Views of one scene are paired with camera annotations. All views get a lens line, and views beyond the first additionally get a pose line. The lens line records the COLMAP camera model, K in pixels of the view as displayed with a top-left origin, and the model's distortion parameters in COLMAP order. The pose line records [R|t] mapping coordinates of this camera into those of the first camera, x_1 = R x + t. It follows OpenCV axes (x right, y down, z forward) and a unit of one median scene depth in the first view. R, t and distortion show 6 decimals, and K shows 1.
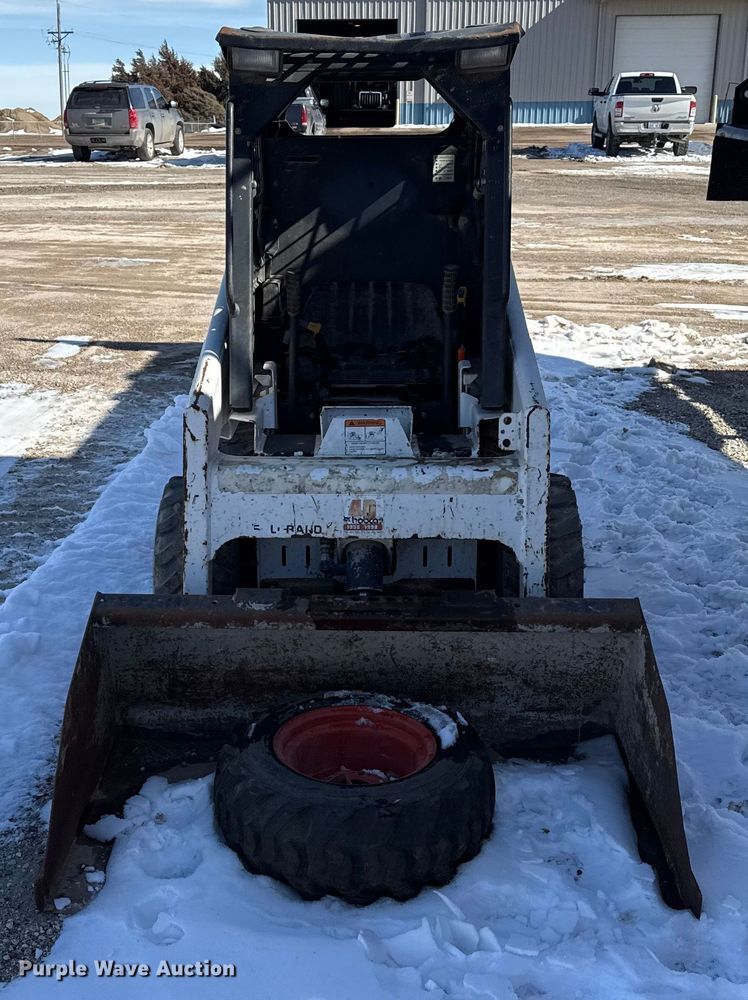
lens RADIAL K [[1194.2, 0, 358.5], [0, 1194.2, 546.0], [0, 0, 1]] dist [0.095600, -0.027438]
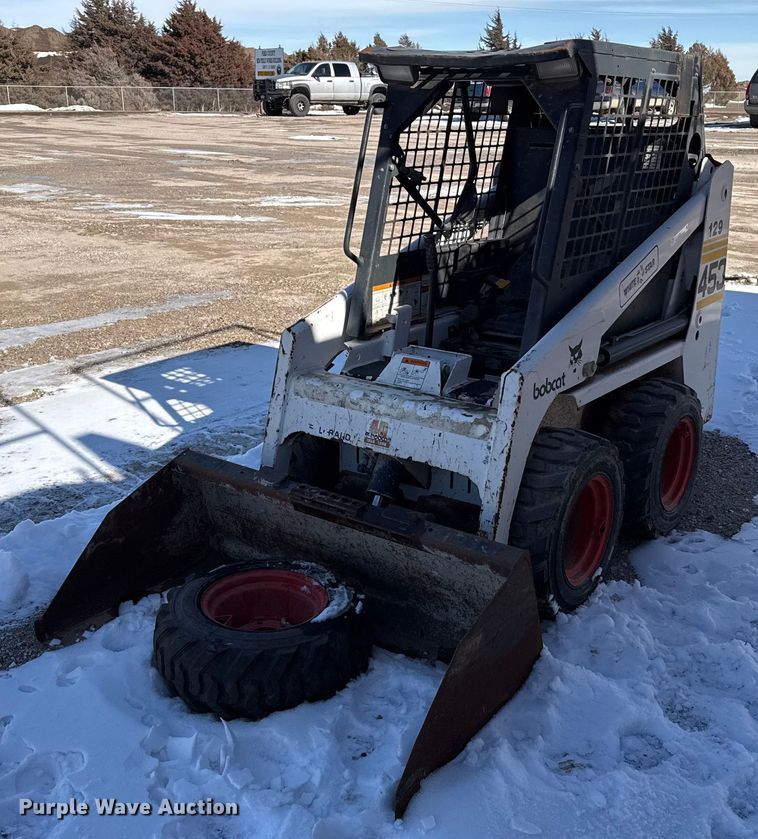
lens RADIAL K [[1007.0, 0, 379.0], [0, 1007.0, 419.5], [0, 0, 1]] dist [0.083471, -0.032362]
pose [[0.813756, 0.186427, -0.550496, 0.580532], [-0.200188, 0.979108, 0.035656, -0.077413], [0.545643, 0.081188, 0.834076, 0.124177]]
